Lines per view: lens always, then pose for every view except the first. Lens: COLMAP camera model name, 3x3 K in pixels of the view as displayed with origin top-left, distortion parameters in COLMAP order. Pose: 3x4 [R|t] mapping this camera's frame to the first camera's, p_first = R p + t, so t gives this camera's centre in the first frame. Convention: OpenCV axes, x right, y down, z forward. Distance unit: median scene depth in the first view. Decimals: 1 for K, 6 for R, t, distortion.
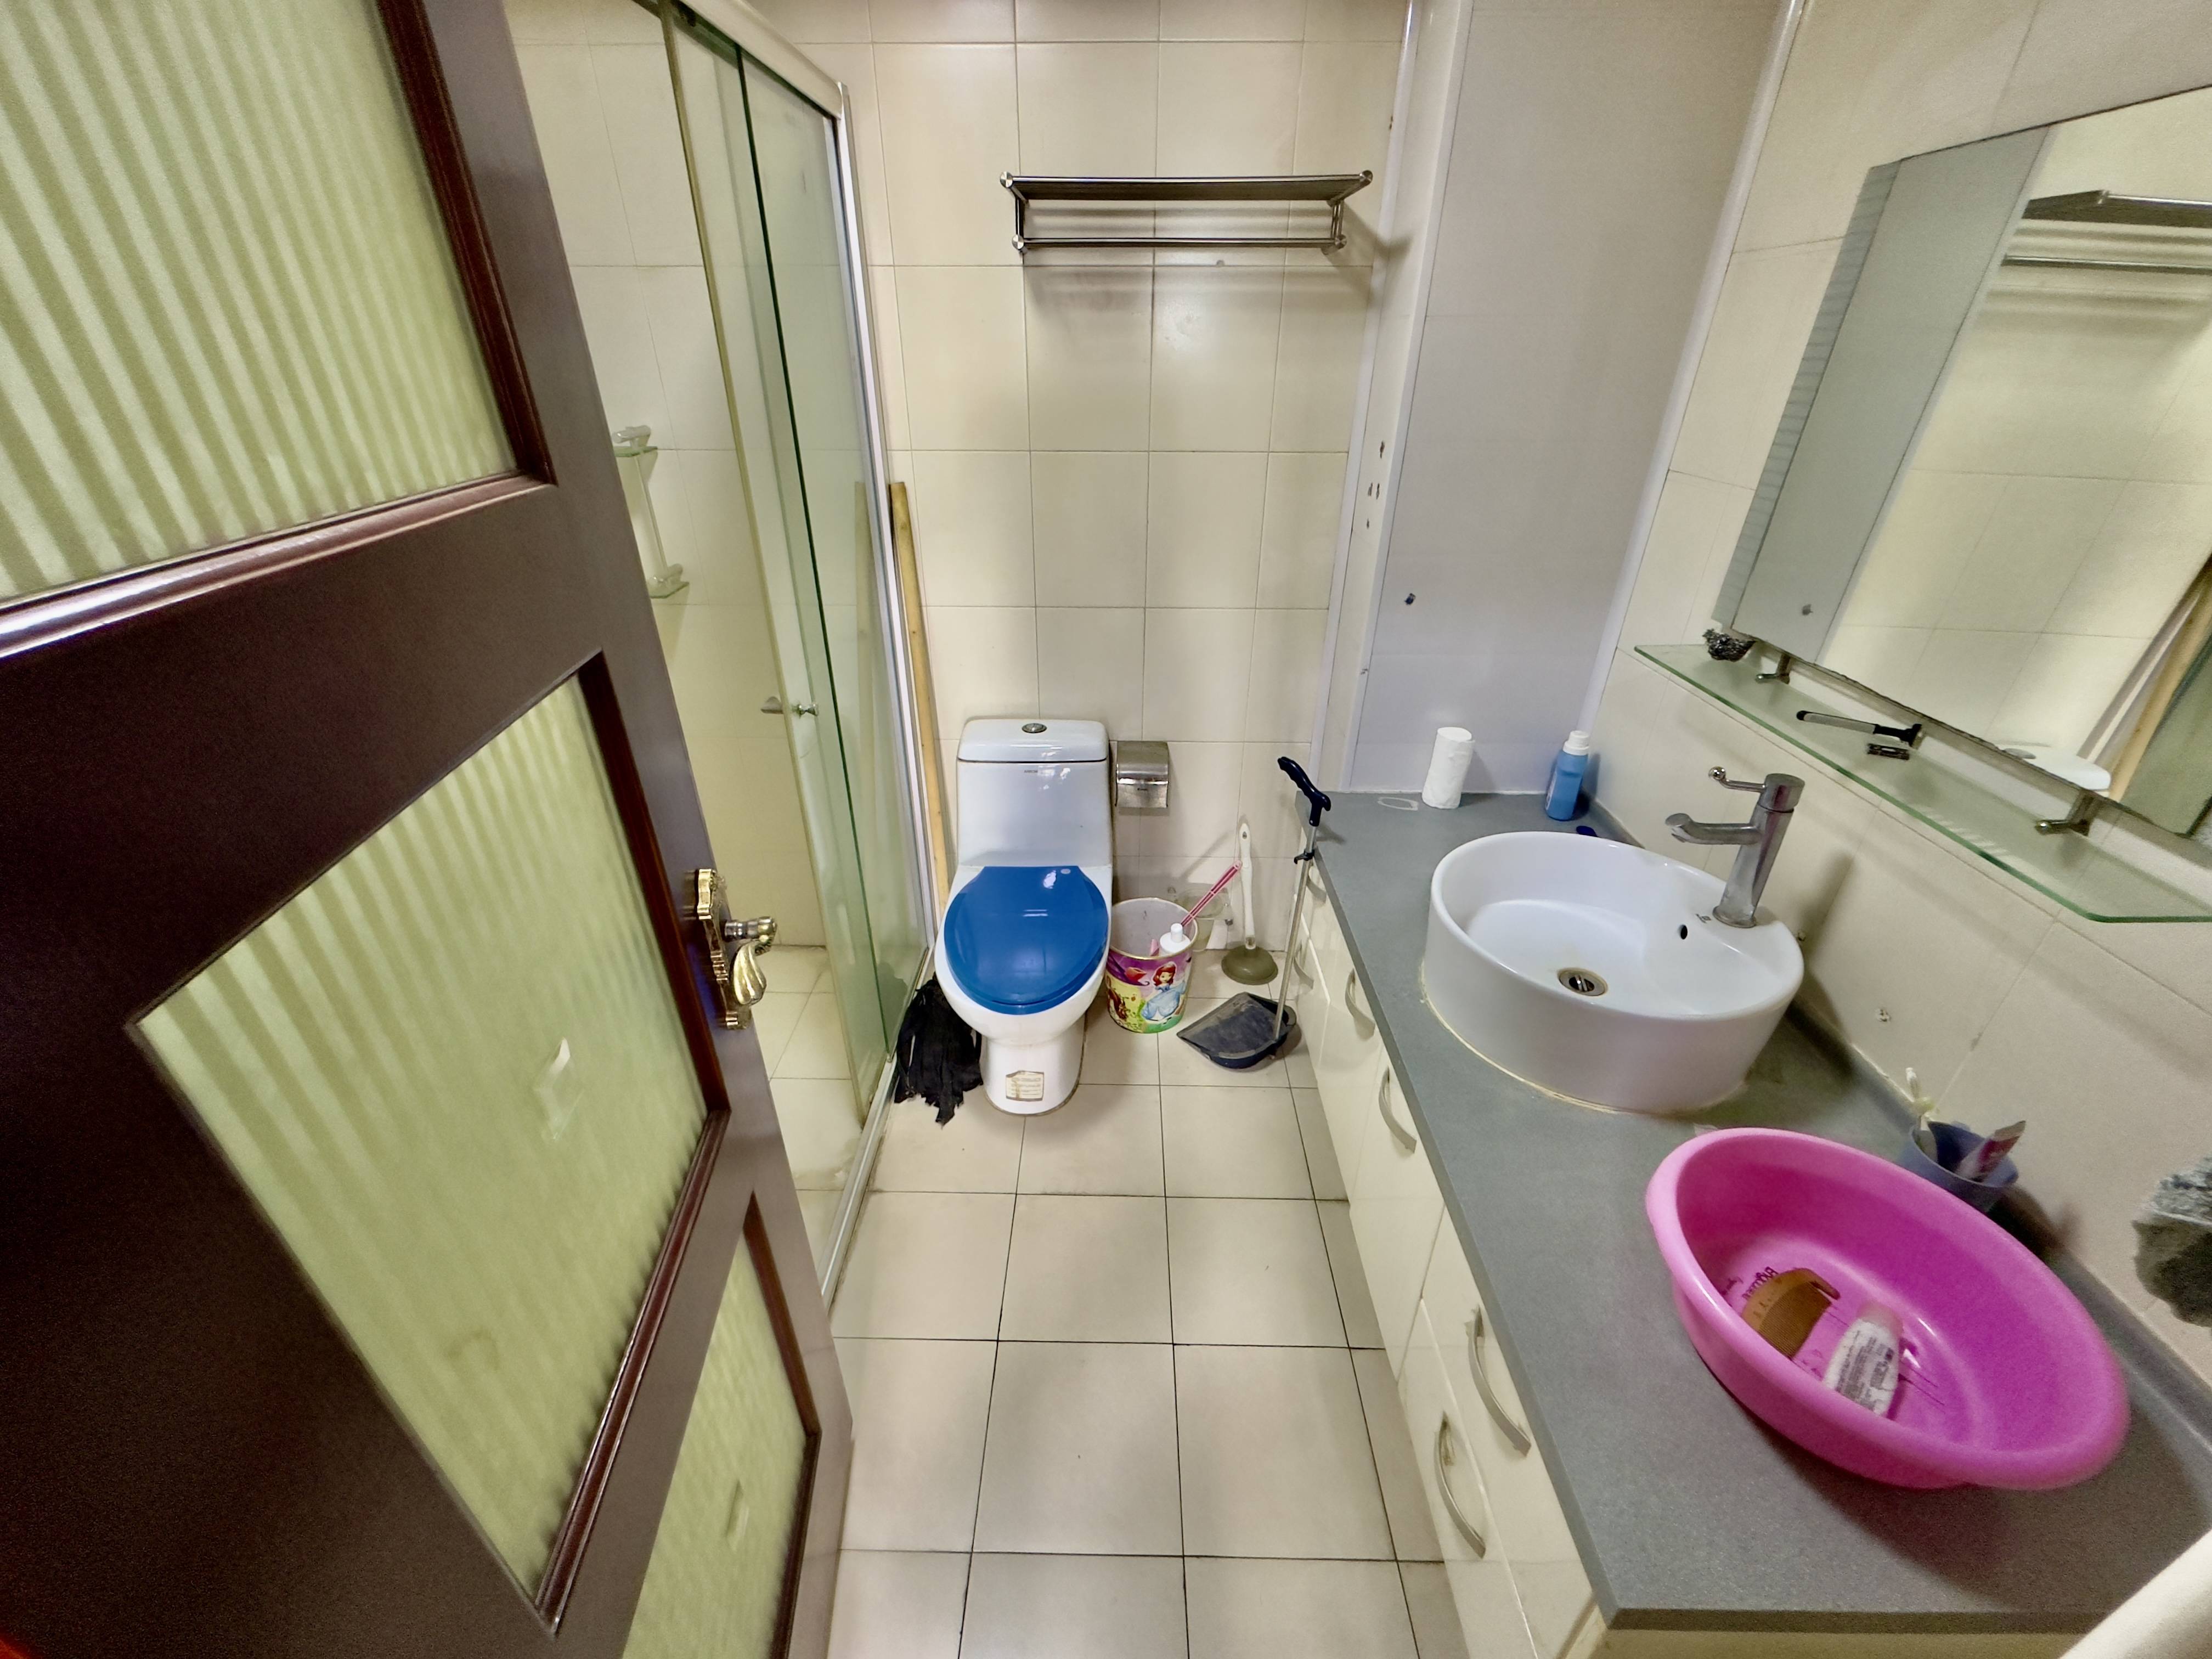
lens RADIAL K [[886.3, 0, 1110.0], [0, 886.3, 827.4], [0, 0, 1]] dist [0.000051, 0.000568]
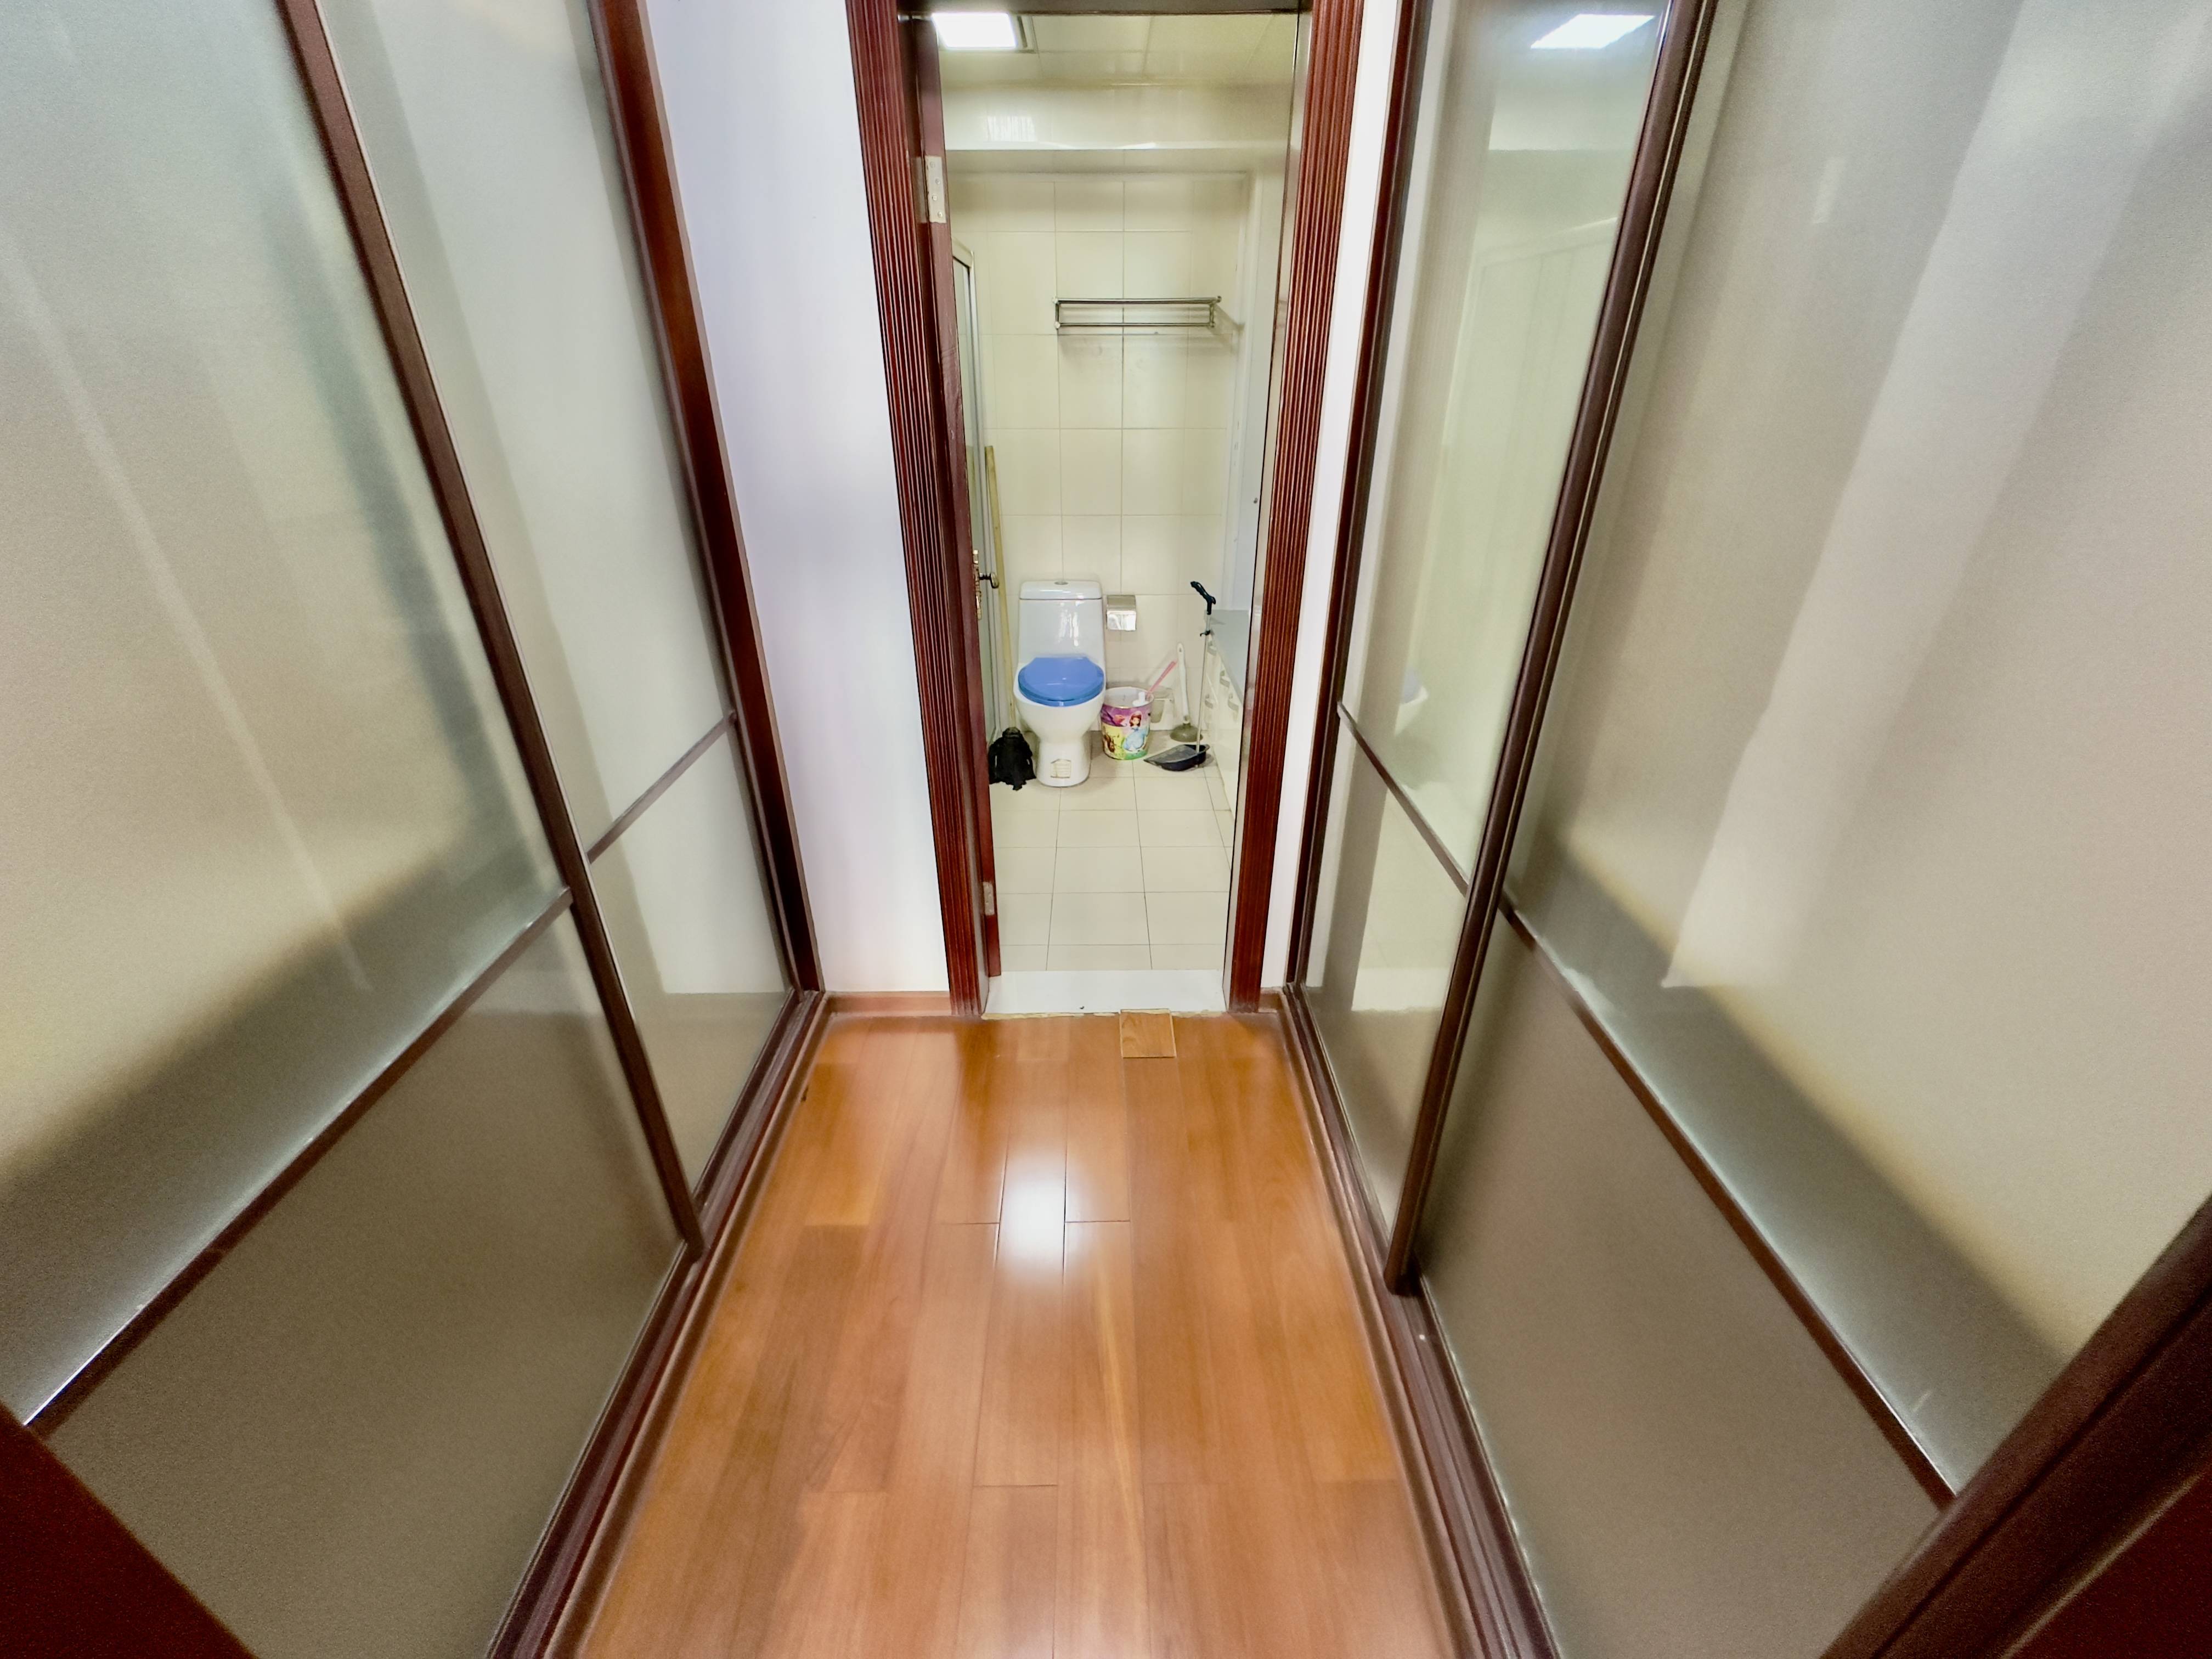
lens RADIAL K [[886.3, 0, 1102.1], [0, 886.3, 828.1], [0, 0, 1]] dist [0.000051, 0.000568]
pose [[0.999682, -0.015400, 0.019970, -0.047493], [0.015593, 0.999833, -0.009577, 0.423427], [-0.019819, 0.009885, 0.999755, -0.839946]]
